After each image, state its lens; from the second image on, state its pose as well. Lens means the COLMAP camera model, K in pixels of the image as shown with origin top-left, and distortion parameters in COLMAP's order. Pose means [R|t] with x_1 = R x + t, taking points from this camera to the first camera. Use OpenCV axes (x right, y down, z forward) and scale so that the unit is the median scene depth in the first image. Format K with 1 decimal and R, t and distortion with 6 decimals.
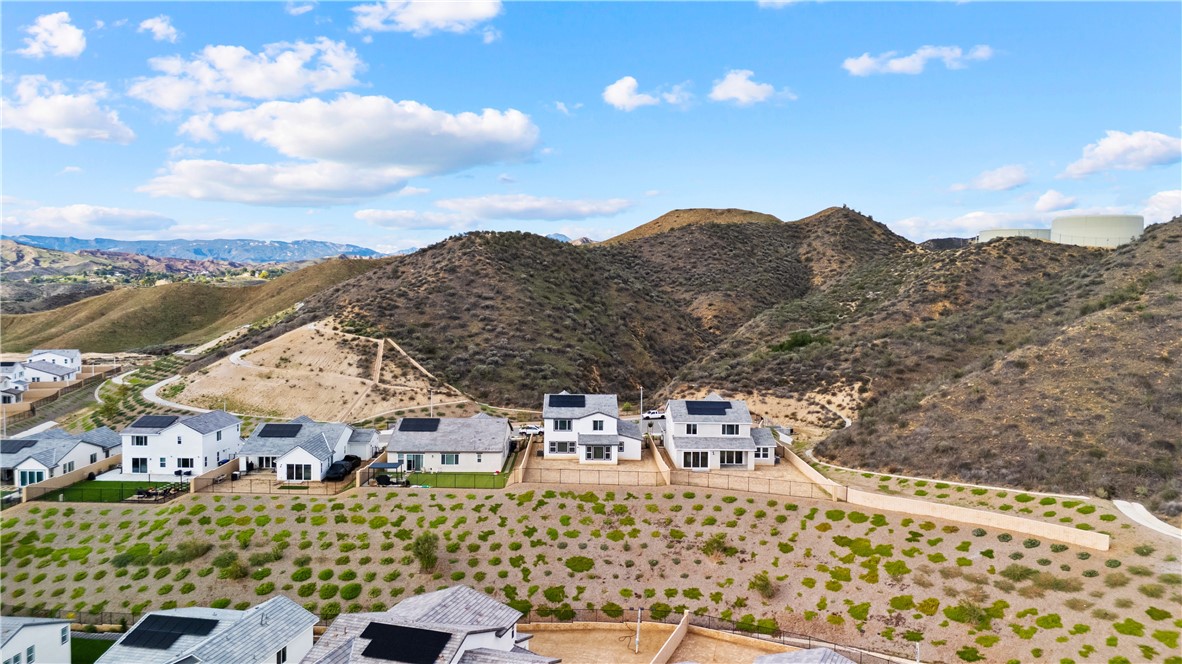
lens RADIAL K [[865.2, 0, 593.3], [0, 865.2, 331.2], [0, 0, 1]] dist [0.097860, -0.108342]
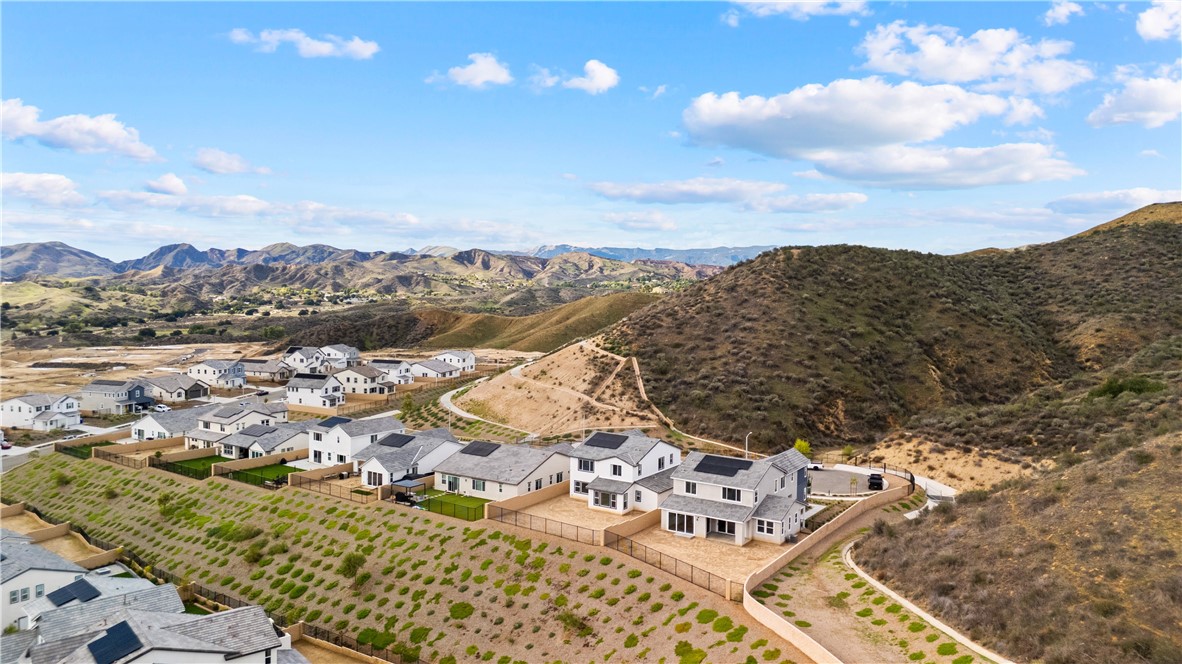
lens RADIAL K [[865.2, 0, 593.3], [0, 865.2, 331.2], [0, 0, 1]] dist [0.097860, -0.108342]
pose [[0.827978, 0.033074, -0.559784, 0.306116], [-0.034950, 0.999362, 0.007351, -0.029310], [0.559670, 0.013478, 0.828606, 0.119835]]
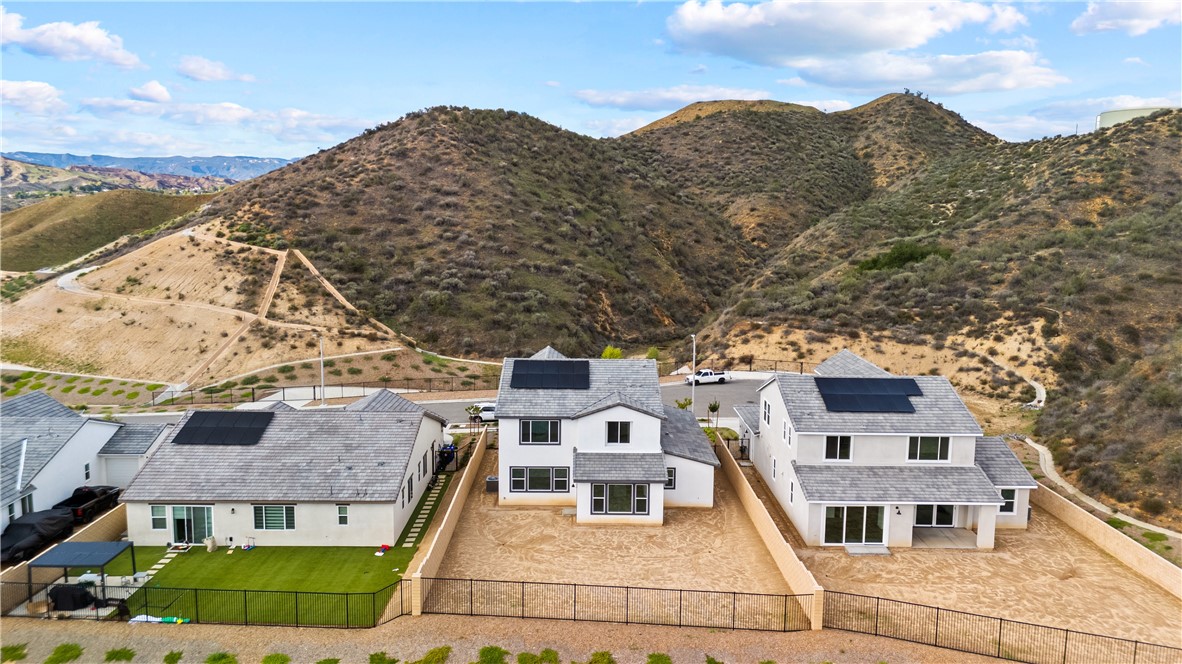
lens RADIAL K [[858.9, 0, 588.0], [0, 858.9, 339.7], [0, 0, 1]] dist [0.084712, -0.083495]
pose [[0.999936, 0.000934, -0.011317, -0.003143], [0.000224, 0.994798, 0.101866, 0.009529], [0.011353, -0.101862, 0.994734, 0.337810]]
